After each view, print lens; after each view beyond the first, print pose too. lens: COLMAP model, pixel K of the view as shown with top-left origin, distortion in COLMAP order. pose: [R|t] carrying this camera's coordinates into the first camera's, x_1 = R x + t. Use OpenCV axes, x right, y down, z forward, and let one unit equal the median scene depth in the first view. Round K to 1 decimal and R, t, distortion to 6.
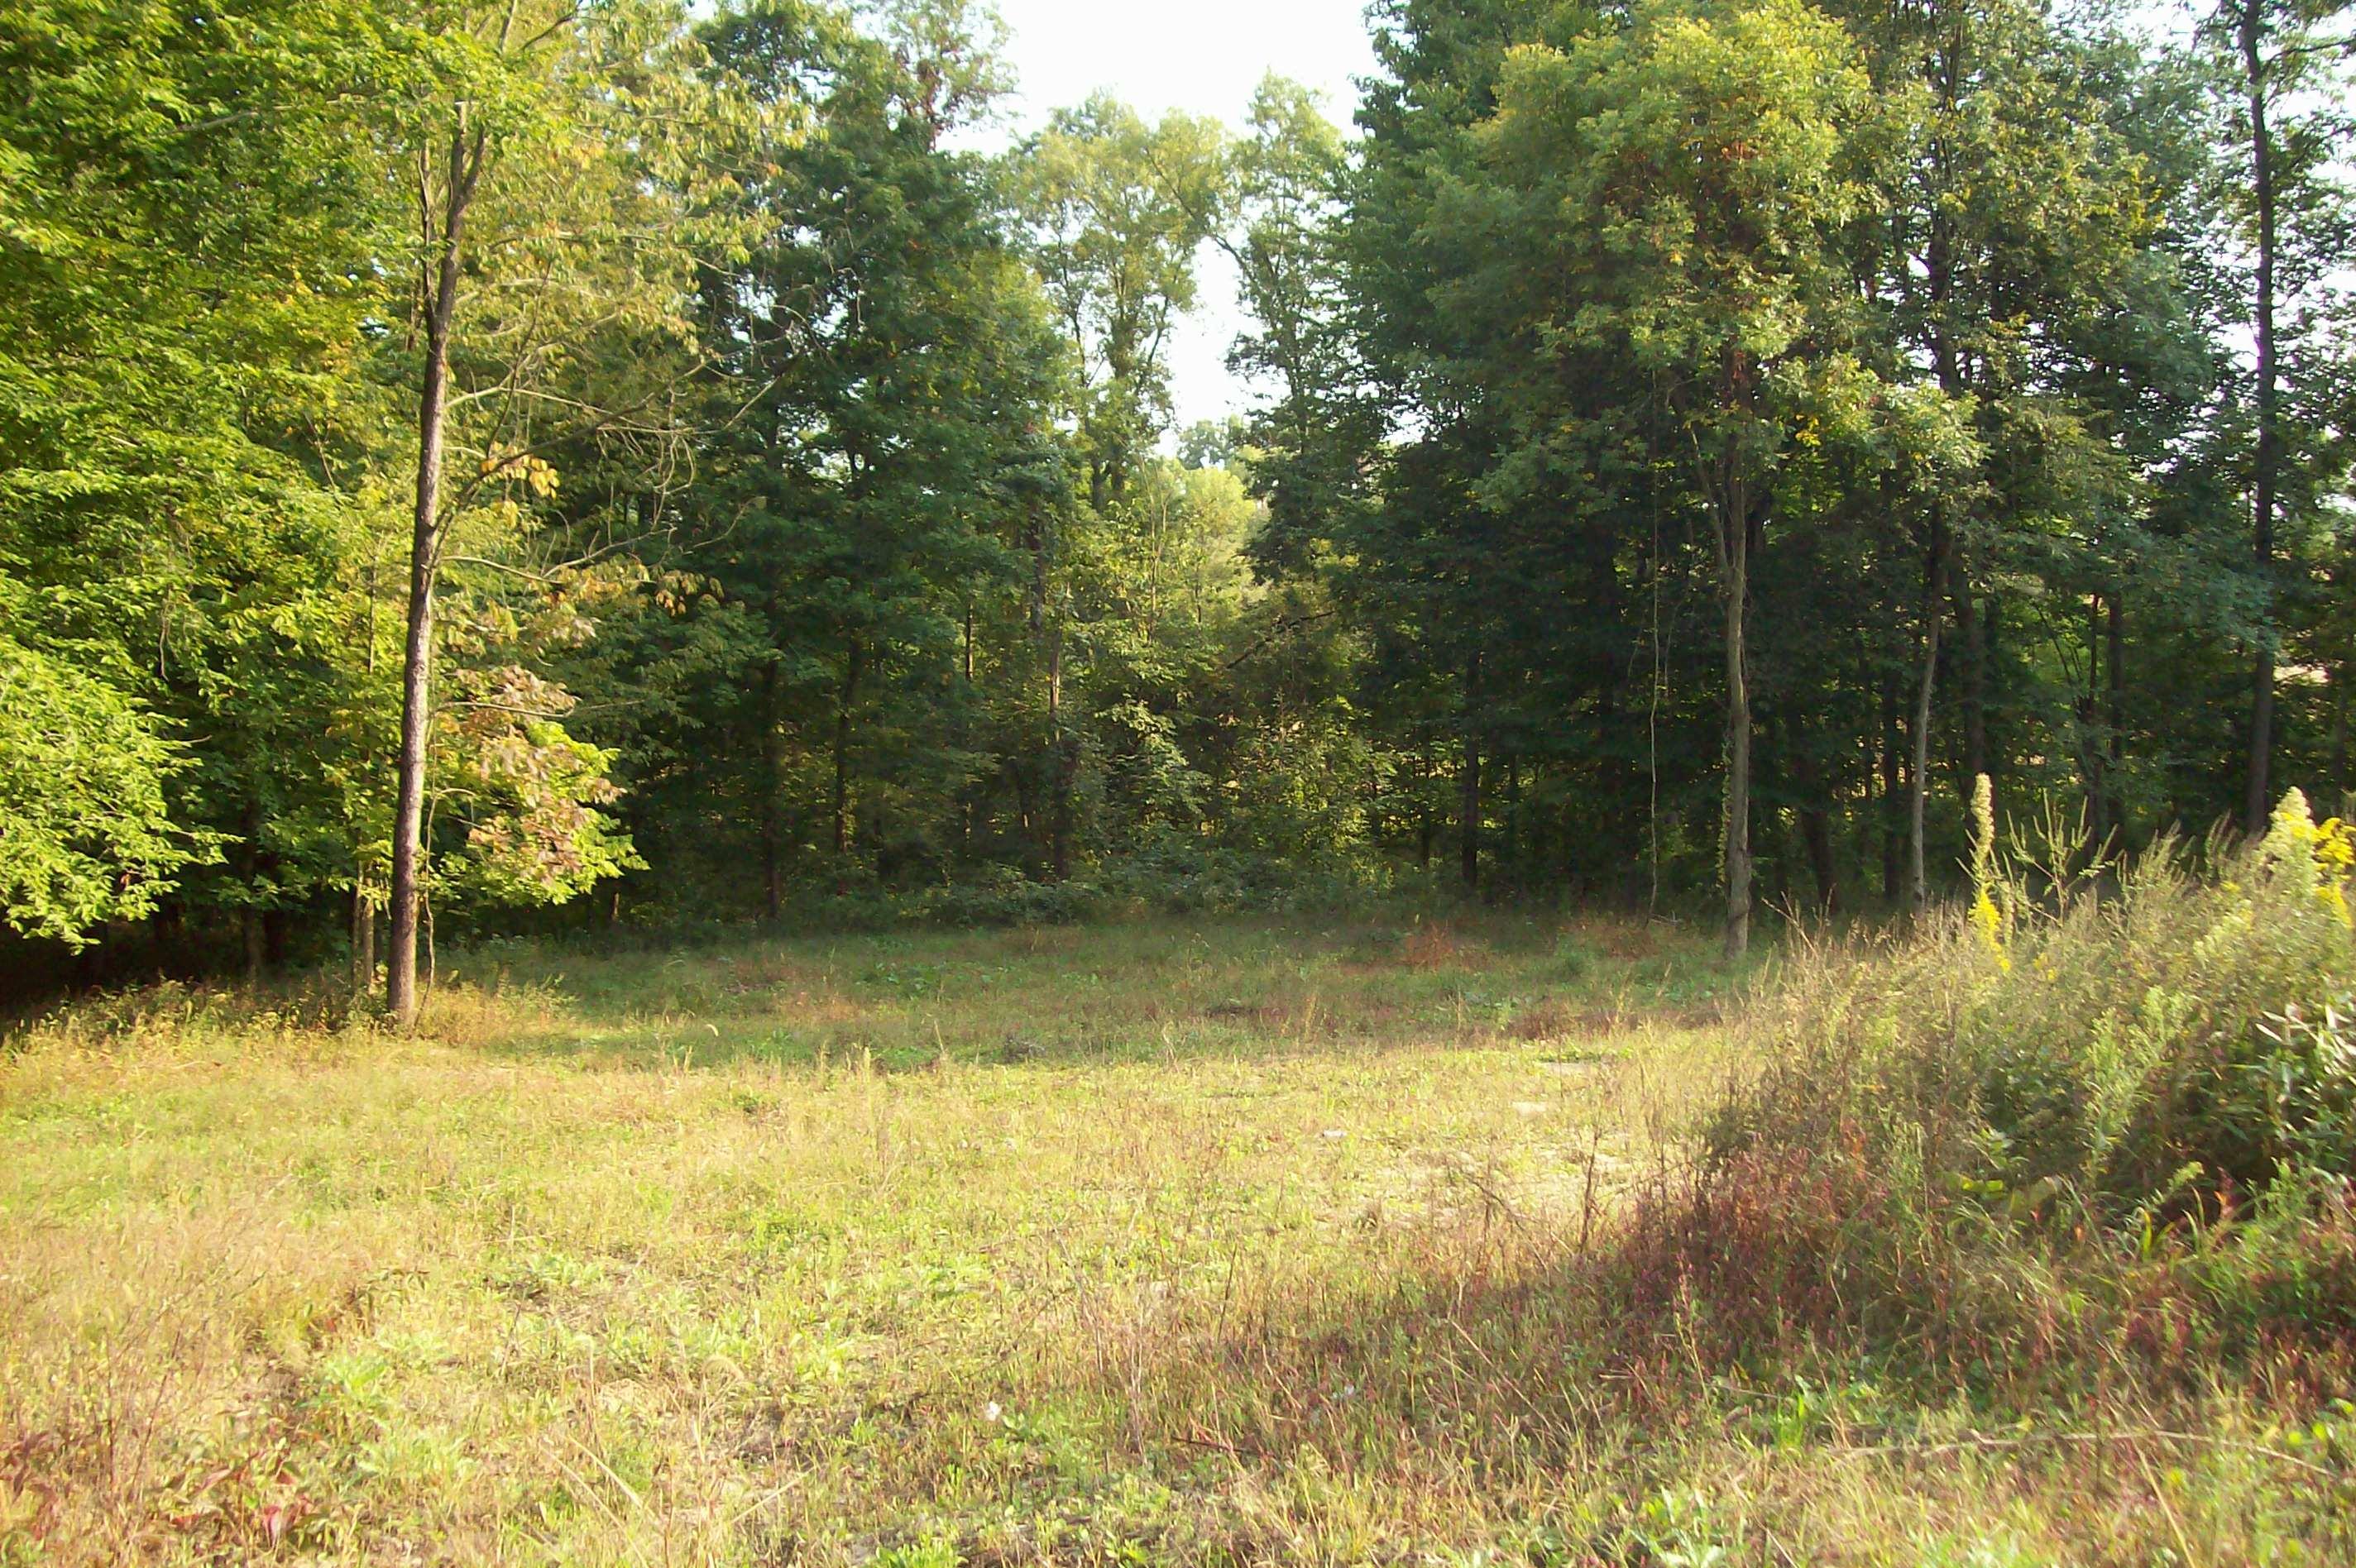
lens RADIAL K [[2535.3, 0, 1172.6], [0, 2535.3, 797.2], [0, 0, 1]] dist [-0.126392, 0.000000]
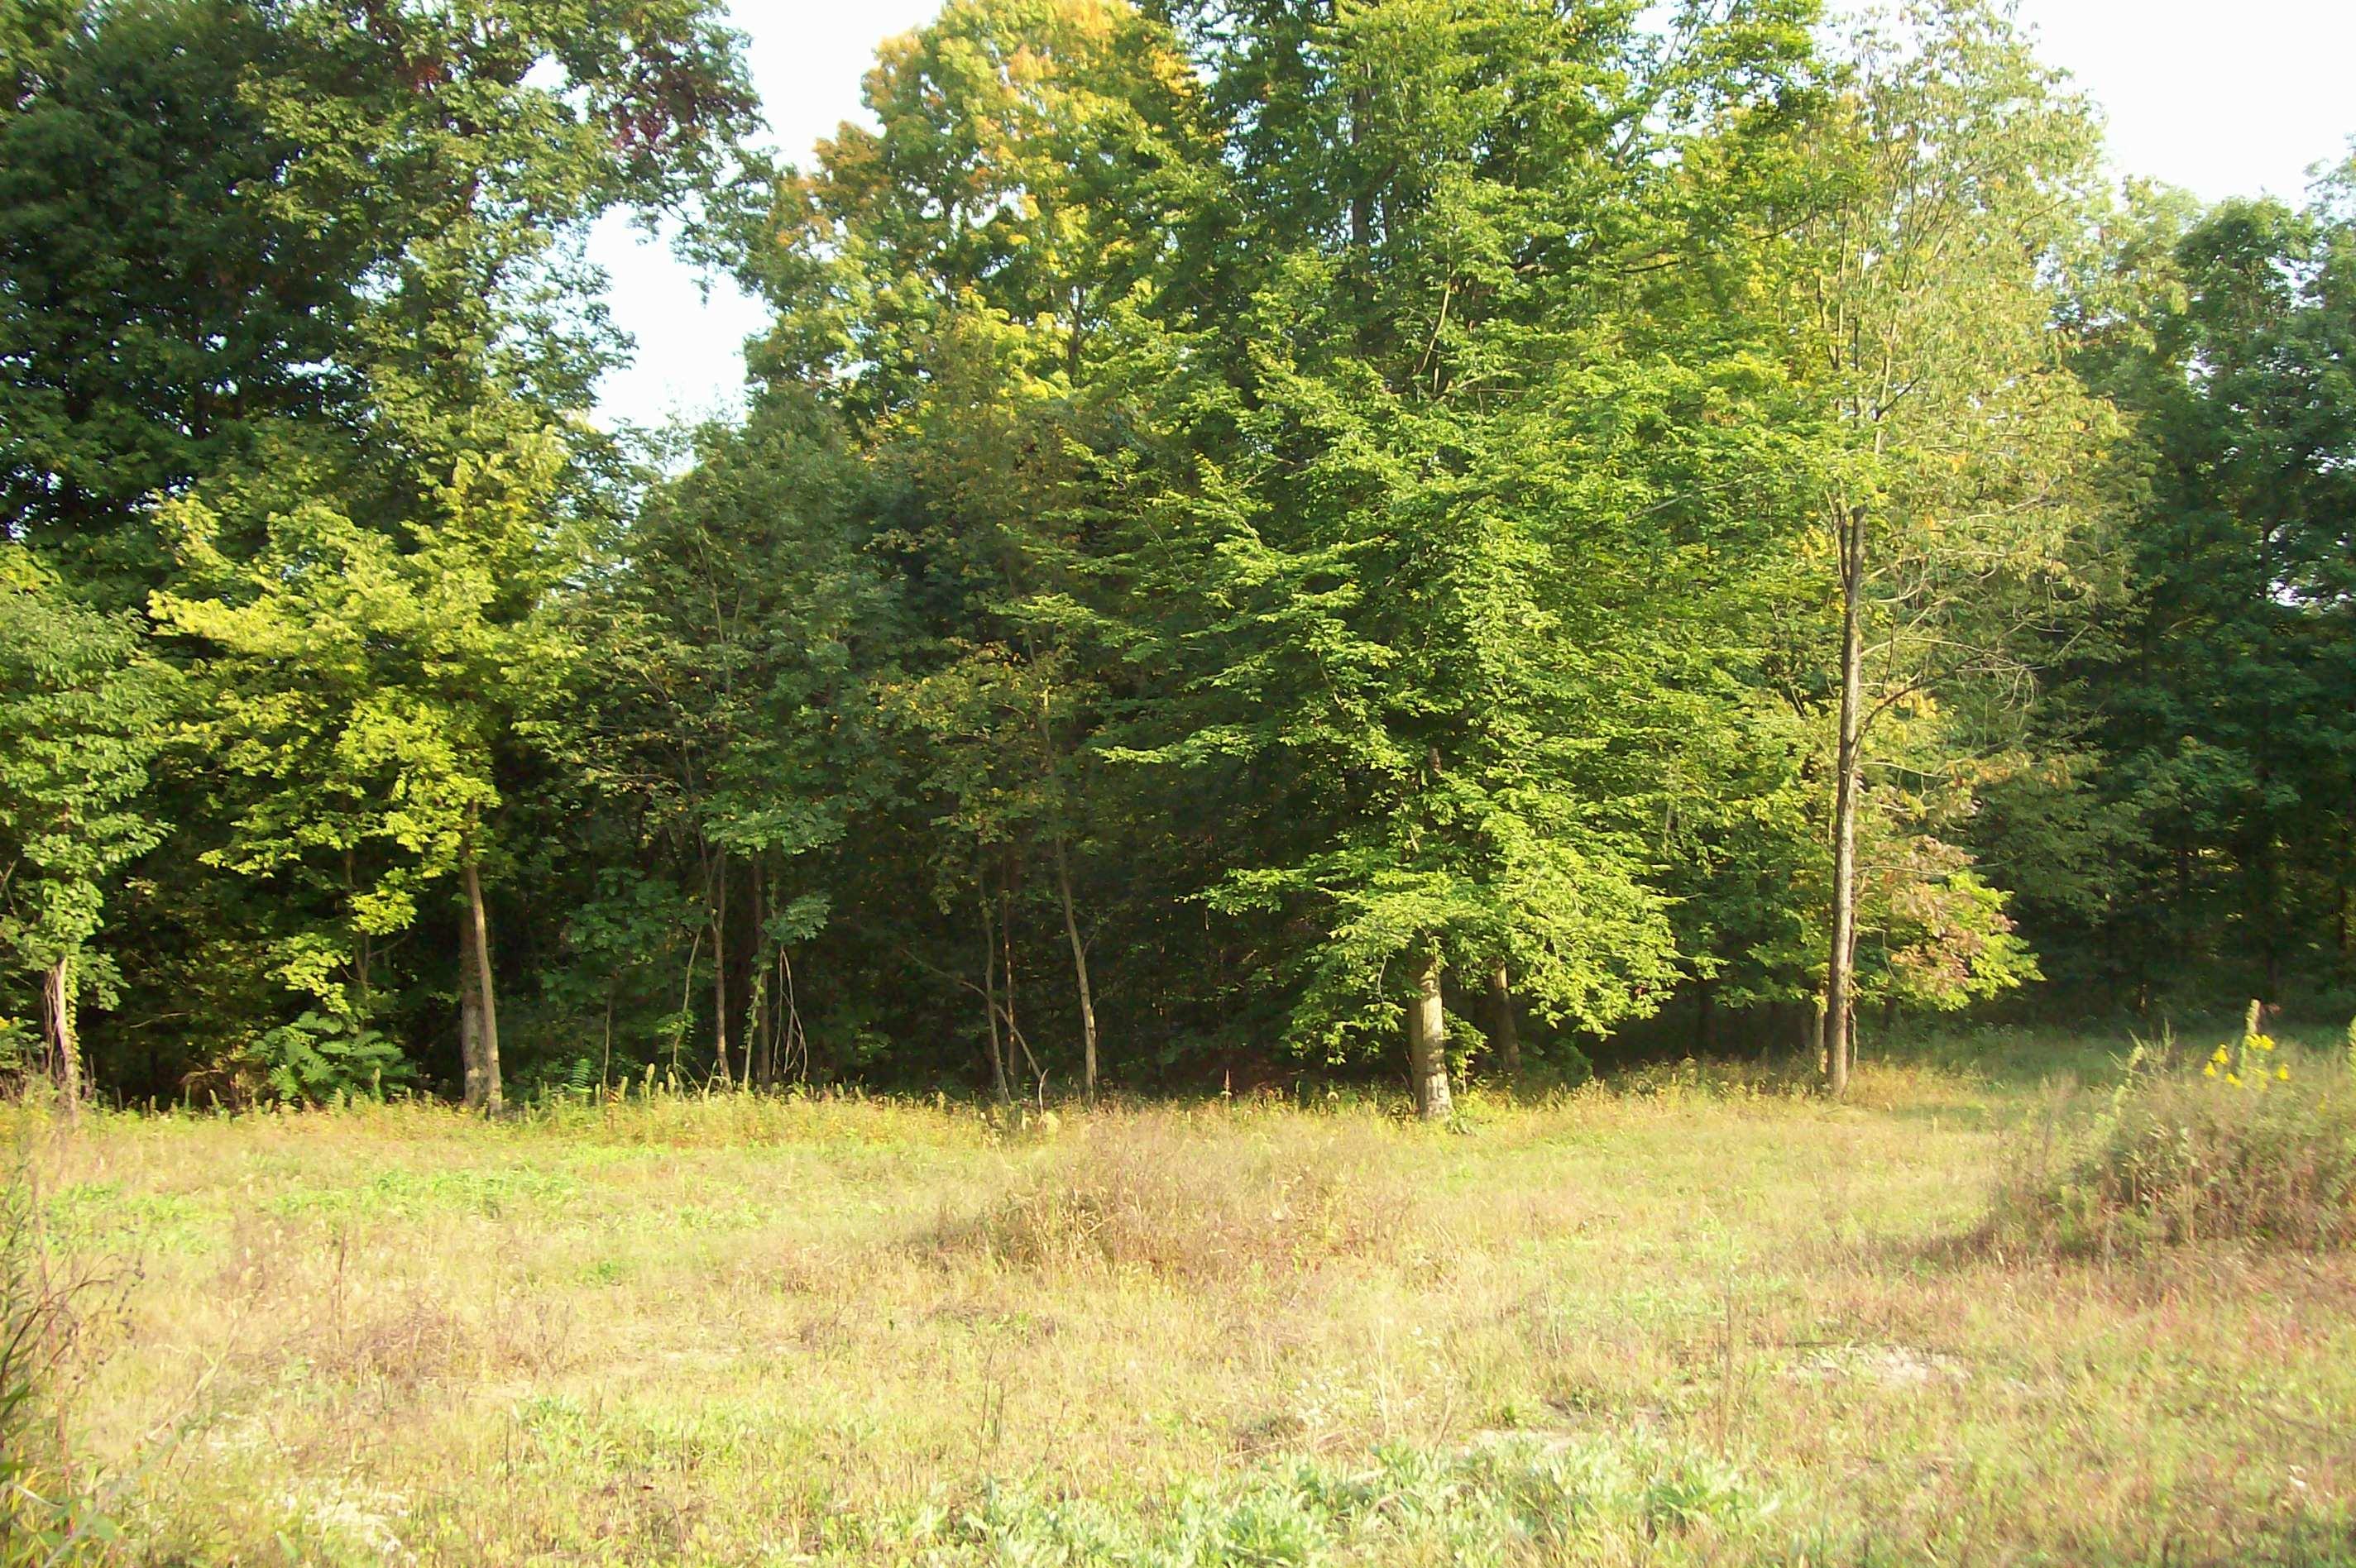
lens RADIAL K [[2535.3, 0, 1181.8], [0, 2535.3, 784.6], [0, 0, 1]] dist [-0.126392, 0.000000]
pose [[0.779597, -0.028868, -0.625616, 0.298683], [0.010775, 0.999407, -0.032689, -0.041535], [0.626189, 0.018743, 0.779446, -0.348612]]
